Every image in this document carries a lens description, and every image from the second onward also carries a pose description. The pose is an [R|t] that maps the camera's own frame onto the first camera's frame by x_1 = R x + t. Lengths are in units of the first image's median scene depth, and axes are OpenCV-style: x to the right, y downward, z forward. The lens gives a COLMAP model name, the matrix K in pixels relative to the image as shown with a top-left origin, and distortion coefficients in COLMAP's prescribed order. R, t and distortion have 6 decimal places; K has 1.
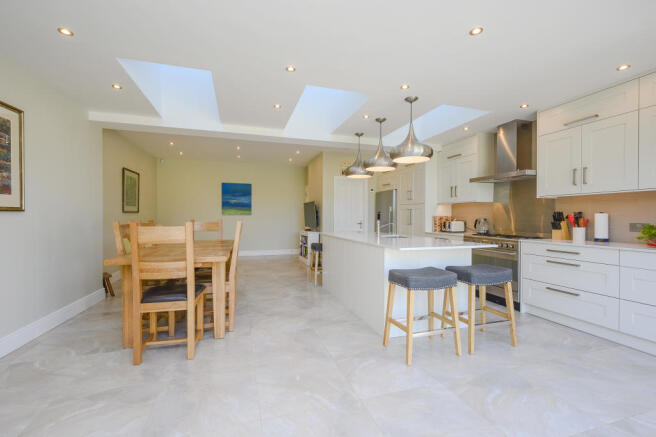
lens RADIAL K [[290.8, 0, 329.5], [0, 290.8, 218.0], [0, 0, 1]] dist [0.005935, 0.001352]
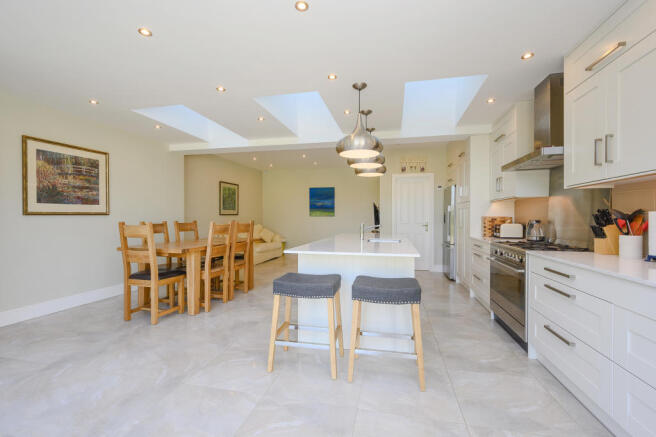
lens RADIAL K [[290.8, 0, 328.5], [0, 290.8, 216.6], [0, 0, 1]] dist [0.005935, 0.001352]
pose [[0.860264, -0.003866, -0.509835, 0.589832], [-0.000725, 0.999961, -0.008807, -0.000200], [0.509849, 0.007946, 0.860227, 0.168352]]
